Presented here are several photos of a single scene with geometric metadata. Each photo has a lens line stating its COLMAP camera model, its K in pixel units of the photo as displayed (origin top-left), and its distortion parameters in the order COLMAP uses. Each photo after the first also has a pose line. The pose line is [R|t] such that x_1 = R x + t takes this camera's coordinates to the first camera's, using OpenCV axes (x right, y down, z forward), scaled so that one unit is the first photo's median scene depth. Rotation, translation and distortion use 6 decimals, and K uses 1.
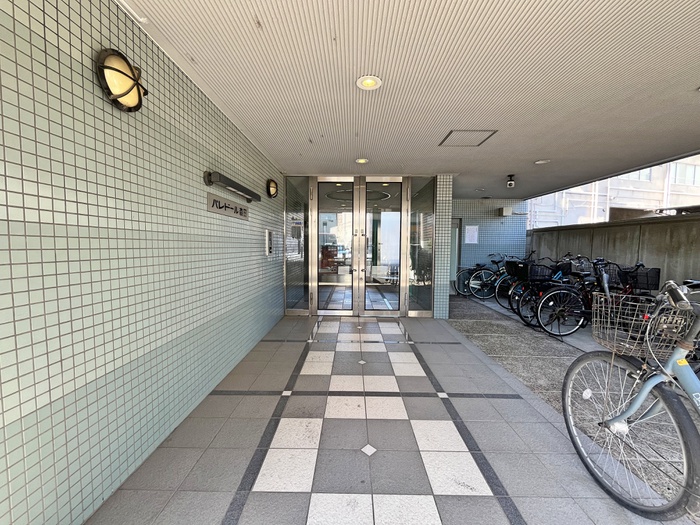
lens RADIAL K [[288.1, 0, 346.3], [0, 288.1, 259.5], [0, 0, 1]] dist [0.013112, 0.000148]
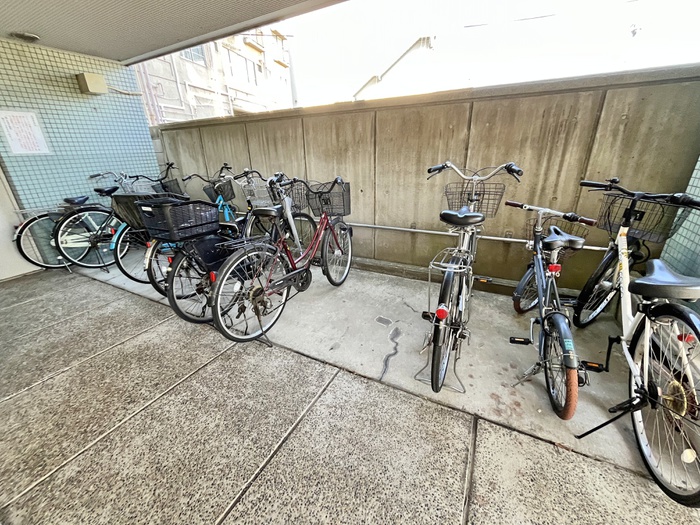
lens RADIAL K [[288.1, 0, 346.3], [0, 288.1, 259.5], [0, 0, 1]] dist [0.013112, 0.000148]
pose [[0.461098, -0.338940, 0.820066, 0.331963], [0.083567, 0.936655, 0.340140, -0.022621], [-0.883405, -0.088307, 0.460214, 0.499899]]
